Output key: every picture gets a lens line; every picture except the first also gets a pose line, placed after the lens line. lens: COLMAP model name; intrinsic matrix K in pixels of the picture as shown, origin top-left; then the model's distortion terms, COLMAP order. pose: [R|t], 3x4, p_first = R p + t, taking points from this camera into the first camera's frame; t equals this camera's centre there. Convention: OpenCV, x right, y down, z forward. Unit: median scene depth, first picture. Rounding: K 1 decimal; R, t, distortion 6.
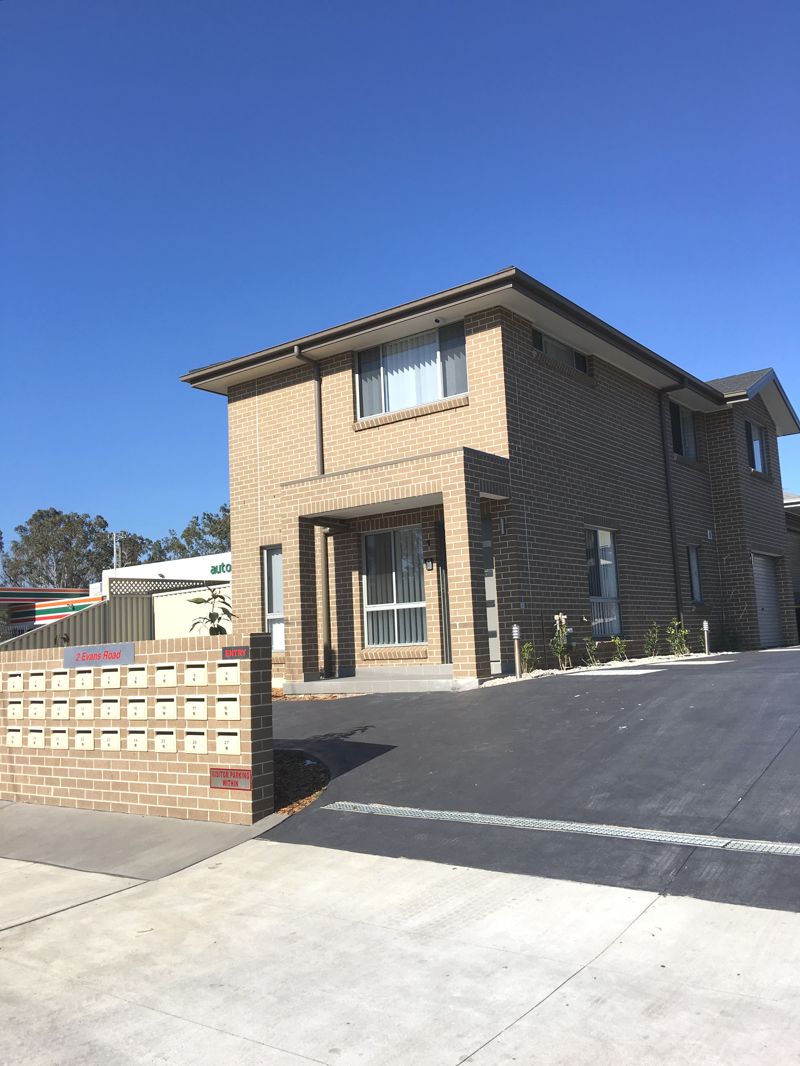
lens RADIAL K [[890.3, 0, 400.0], [0, 890.3, 533.0], [0, 0, 1]] dist [0.096560, -0.156882]
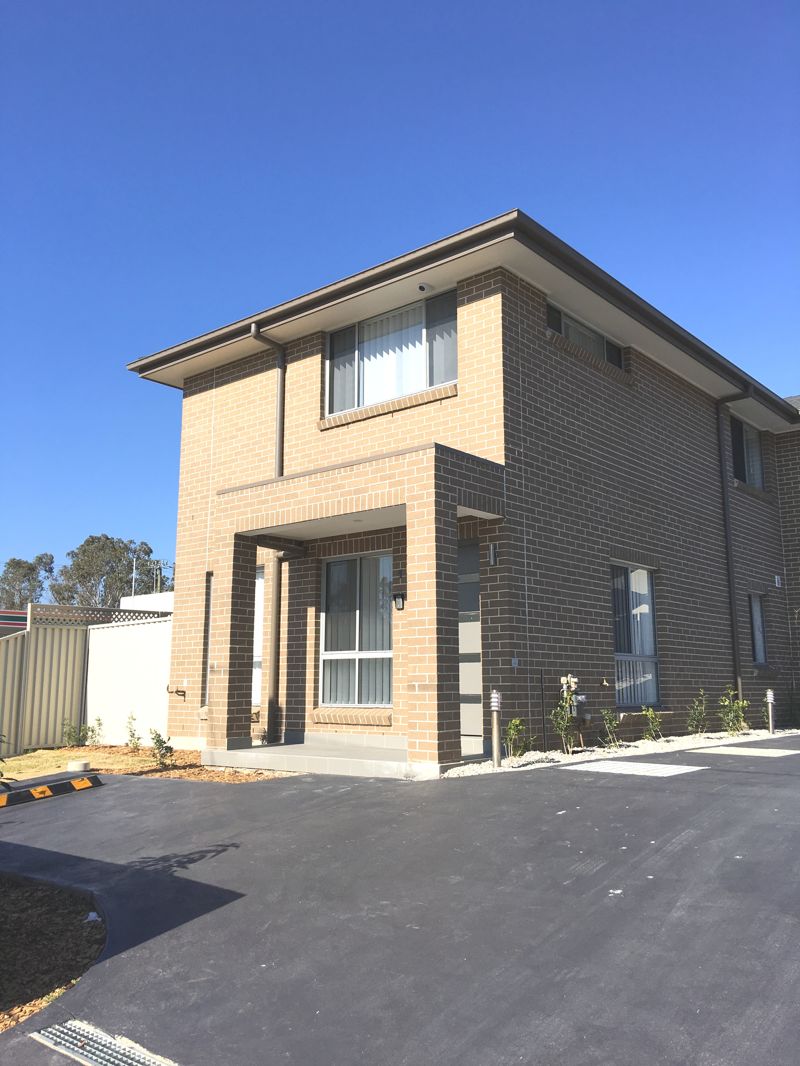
lens RADIAL K [[890.3, 0, 400.0], [0, 890.3, 533.0], [0, 0, 1]] dist [0.096560, -0.156882]
pose [[0.997098, 0.035085, -0.067566, 0.078453], [-0.038001, 0.998379, -0.042376, 0.008092], [0.065969, 0.044821, 0.996815, 0.222287]]
